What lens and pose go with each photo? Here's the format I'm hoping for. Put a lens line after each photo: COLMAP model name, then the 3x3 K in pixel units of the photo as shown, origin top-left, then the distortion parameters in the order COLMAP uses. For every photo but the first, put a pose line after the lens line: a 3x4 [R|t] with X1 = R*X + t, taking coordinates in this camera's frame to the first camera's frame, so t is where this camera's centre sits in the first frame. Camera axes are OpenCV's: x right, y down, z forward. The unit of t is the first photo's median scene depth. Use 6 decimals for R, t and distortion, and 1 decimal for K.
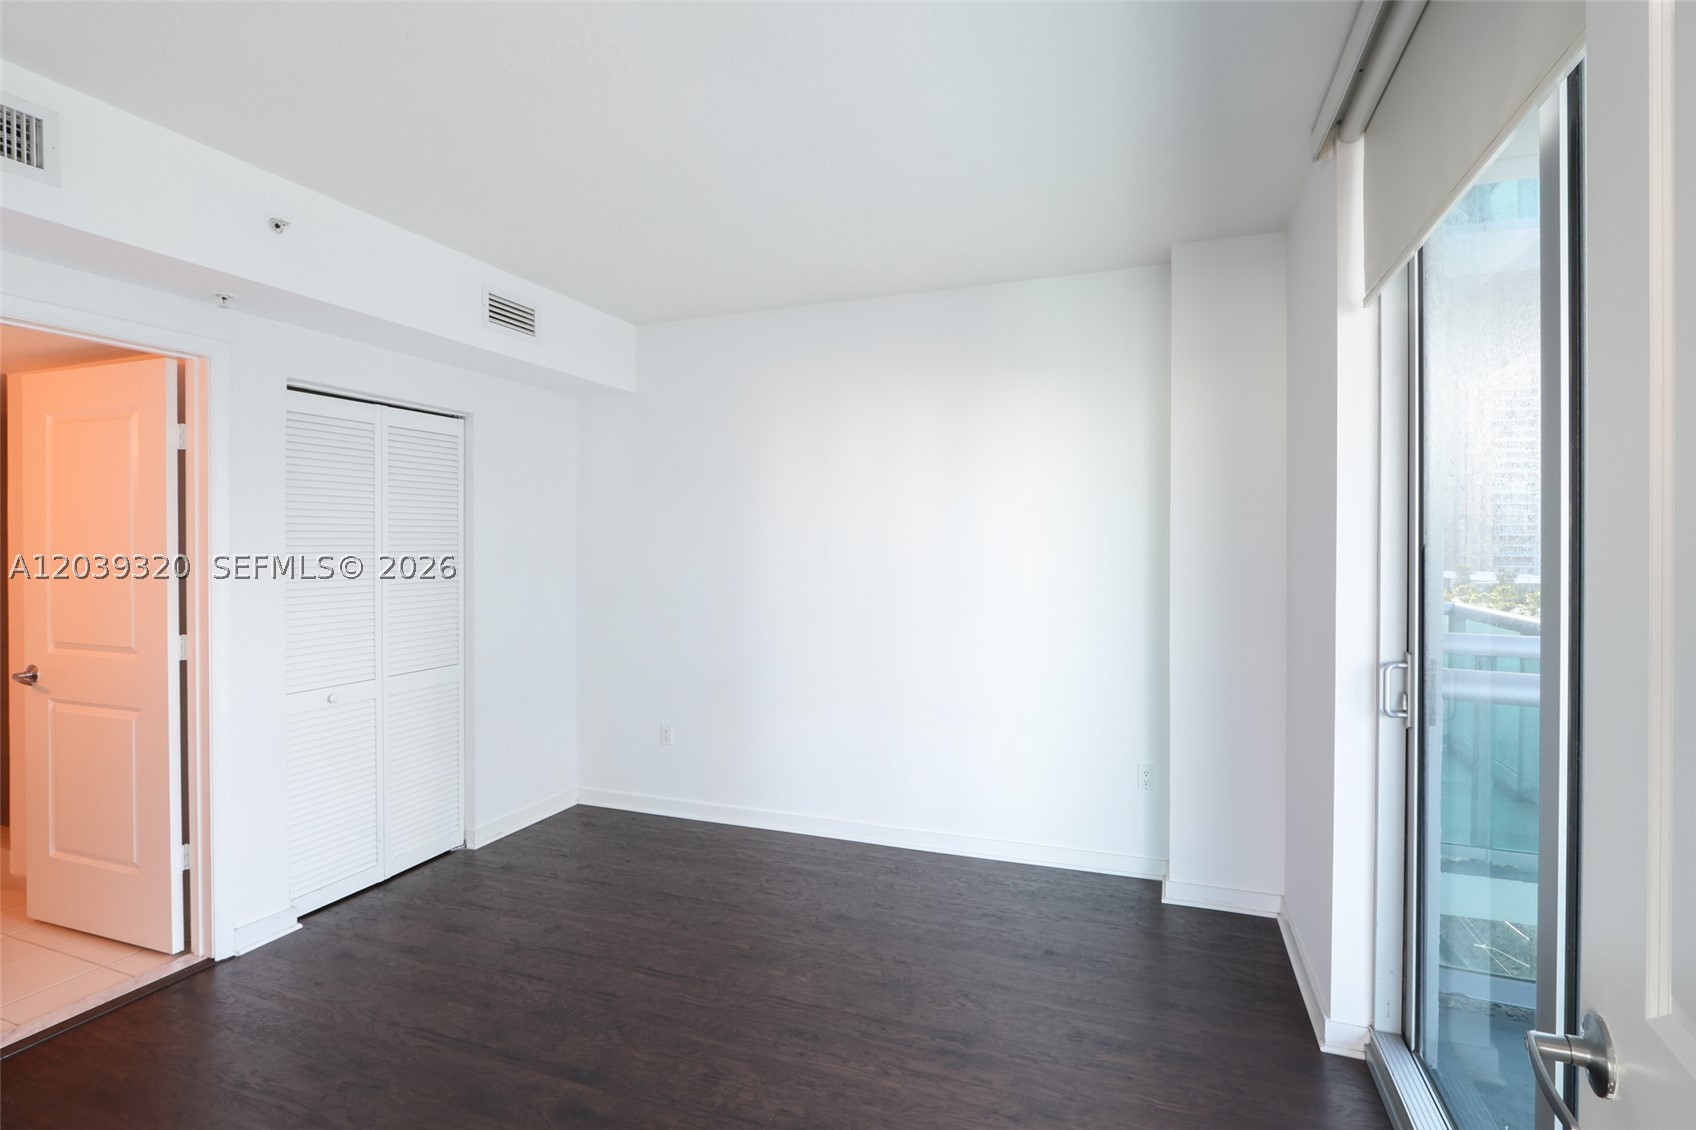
lens RADIAL K [[775.3, 0, 846.4], [0, 775.3, 549.6], [0, 0, 1]] dist [-0.001817, 0.000007]
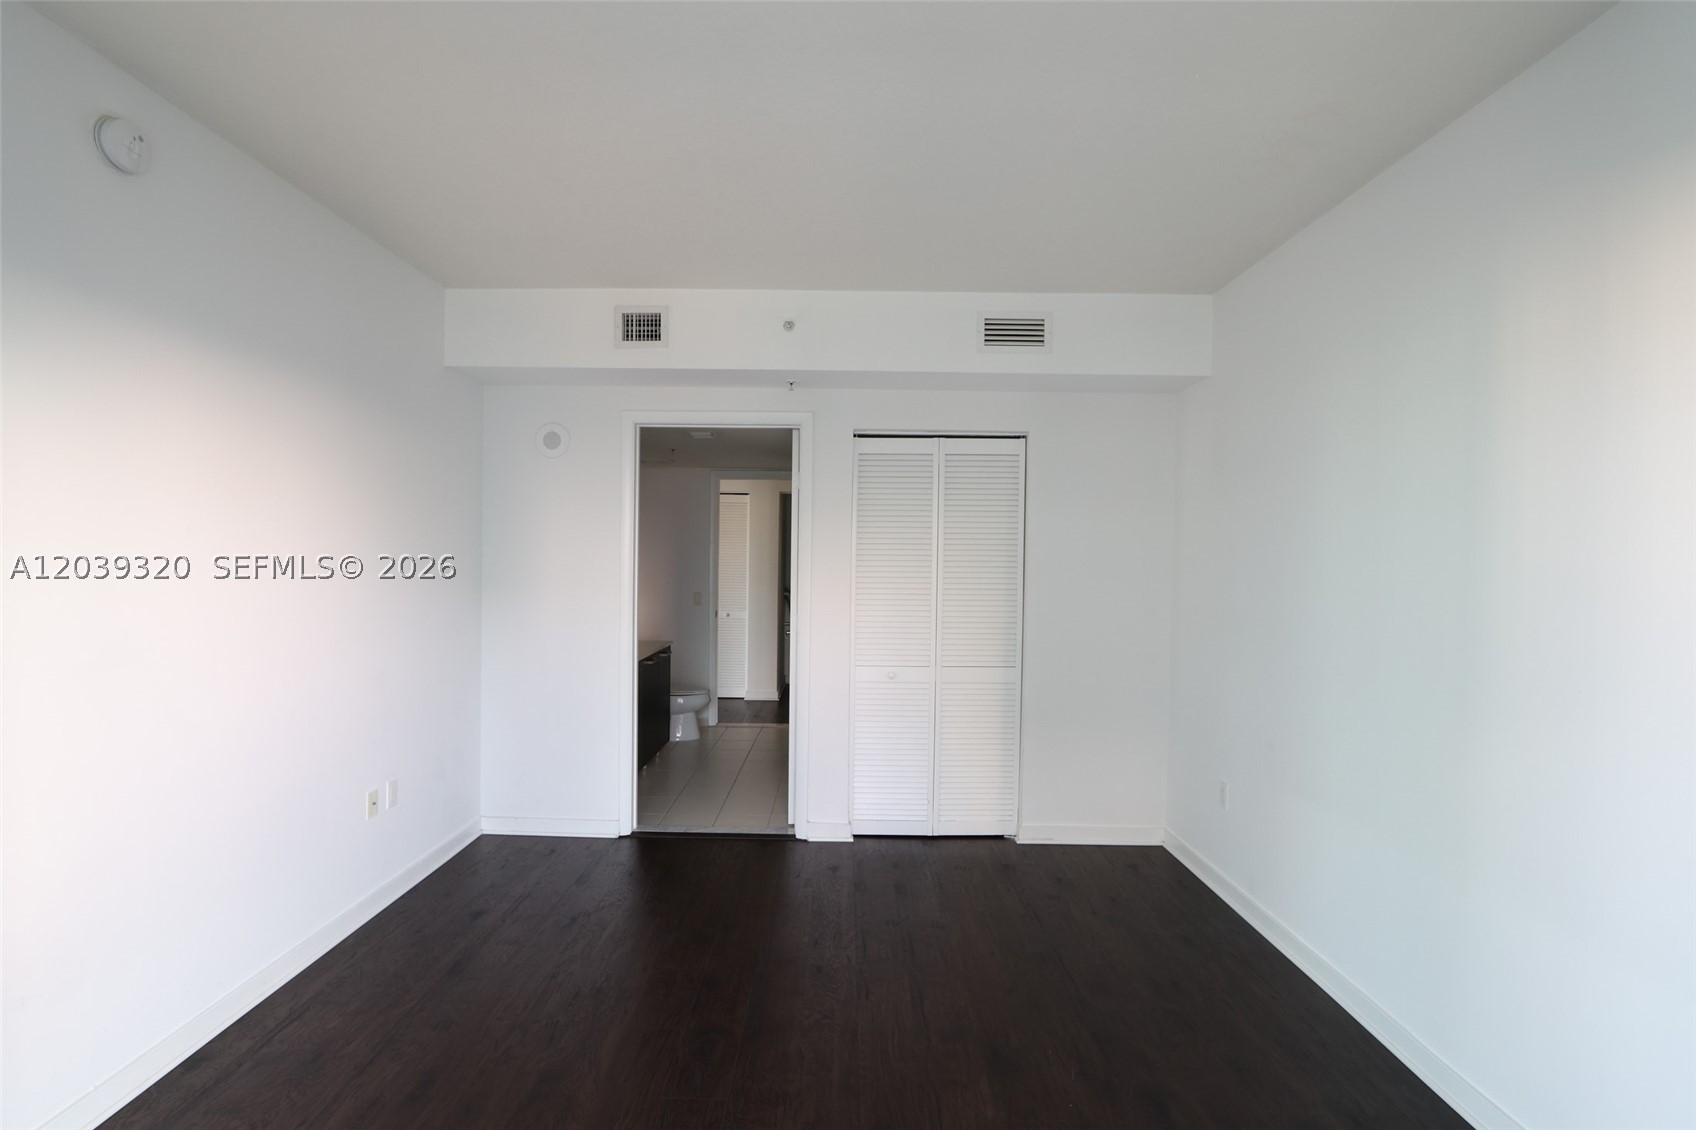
lens RADIAL K [[780.8, 0, 842.1], [0, 780.8, 567.0], [0, 0, 1]] dist [-0.006812, -0.000031]
pose [[0.378786, 0.025293, -0.925139, 0.437244], [-0.017744, 0.999641, 0.020065, -0.009323], [0.925314, 0.008815, 0.379099, 0.396821]]
